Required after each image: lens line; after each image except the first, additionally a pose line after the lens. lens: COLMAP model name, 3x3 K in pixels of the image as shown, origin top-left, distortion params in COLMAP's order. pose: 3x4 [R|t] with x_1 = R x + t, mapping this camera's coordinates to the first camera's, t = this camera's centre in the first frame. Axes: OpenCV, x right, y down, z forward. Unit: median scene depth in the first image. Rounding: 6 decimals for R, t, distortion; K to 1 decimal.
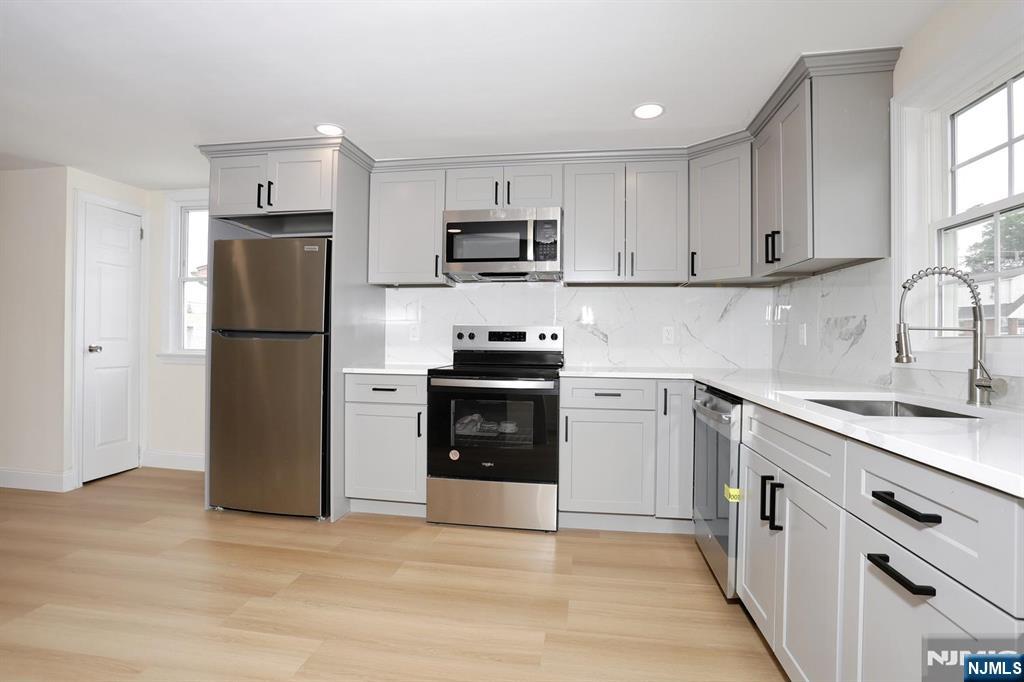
lens RADIAL K [[496.6, 0, 508.8], [0, 496.6, 337.6], [0, 0, 1]] dist [-0.084494, 0.037884]
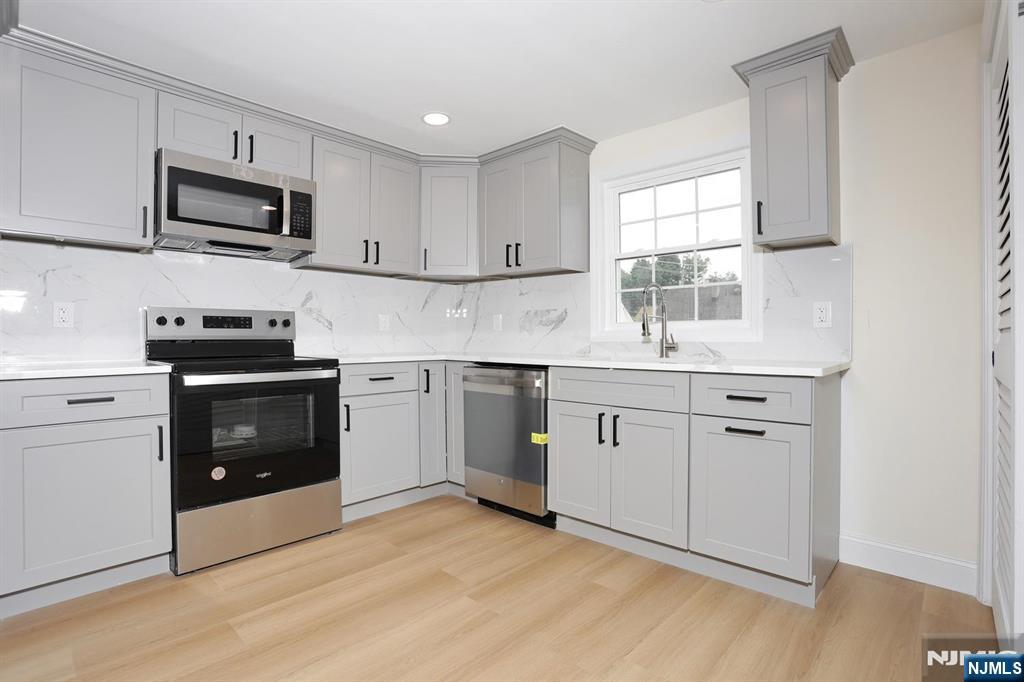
lens RADIAL K [[496.6, 0, 508.8], [0, 496.6, 337.6], [0, 0, 1]] dist [-0.084494, 0.037884]
pose [[0.565659, -0.011150, 0.824564, -0.468711], [0.004486, 0.999935, 0.010444, 0.019398], [-0.824627, -0.002209, 0.565672, 0.199360]]
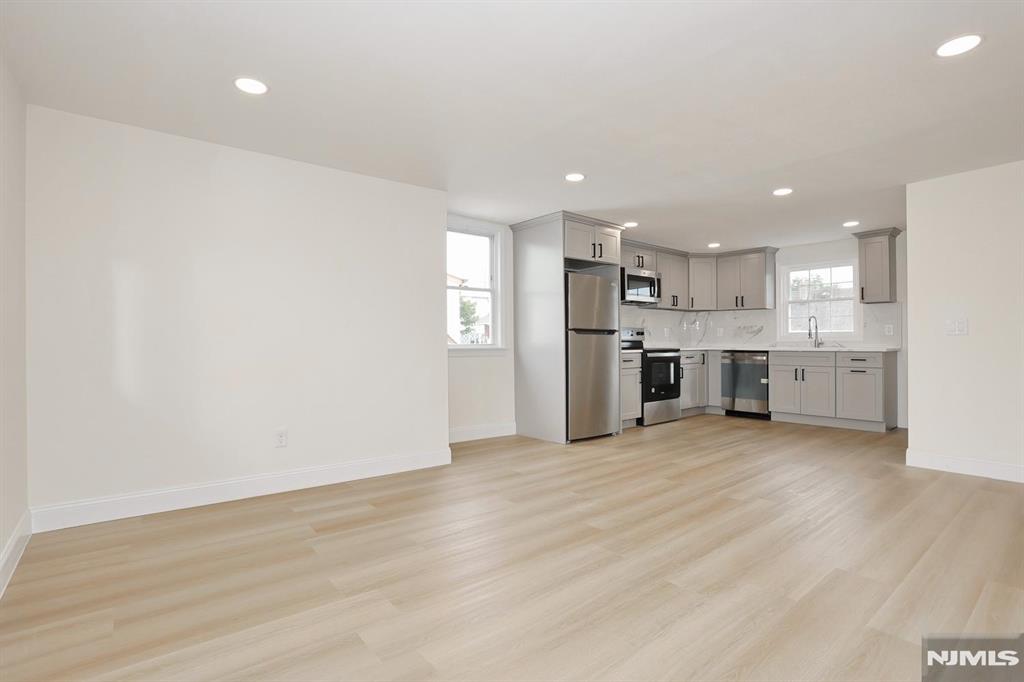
lens RADIAL K [[489.0, 0, 512.0], [0, 489.0, 341.0], [0, 0, 1]] dist [-0.046988, 0.000386]
pose [[0.672543, -0.013021, 0.739943, -2.014174], [0.008957, 0.999915, 0.009454, 0.006692], [-0.740004, 0.000269, 0.672603, 0.057510]]
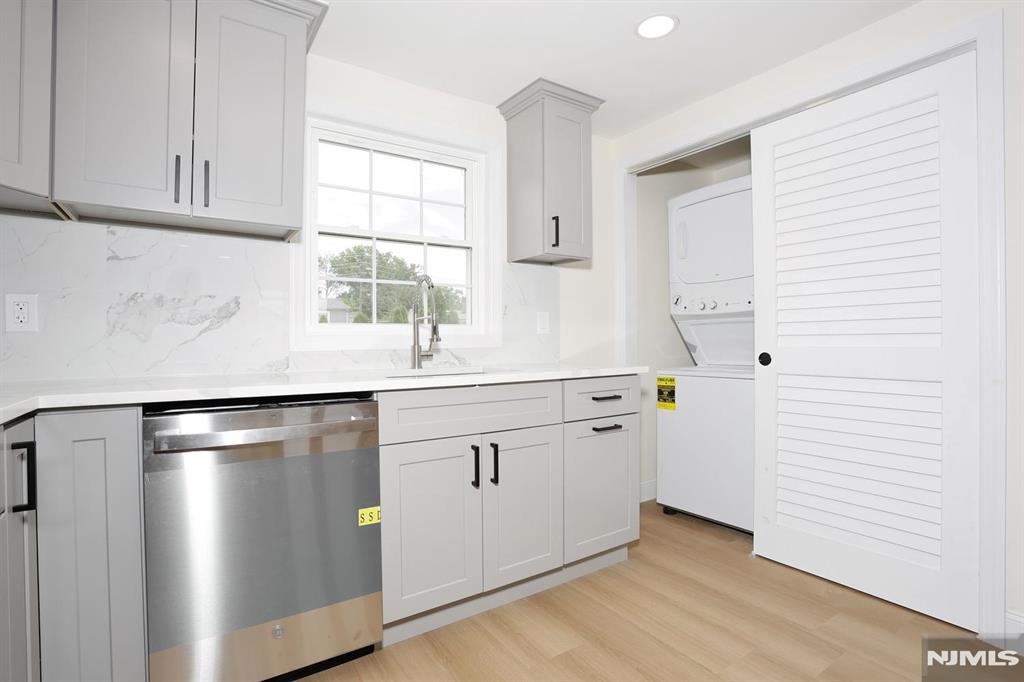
lens RADIAL K [[496.6, 0, 508.8], [0, 496.6, 337.6], [0, 0, 1]] dist [-0.084494, 0.037884]
pose [[-0.674449, -0.002673, 0.738317, -0.188163], [-0.002755, 0.999996, 0.001104, 0.019423], [-0.738316, -0.001289, -0.674453, 0.909137]]
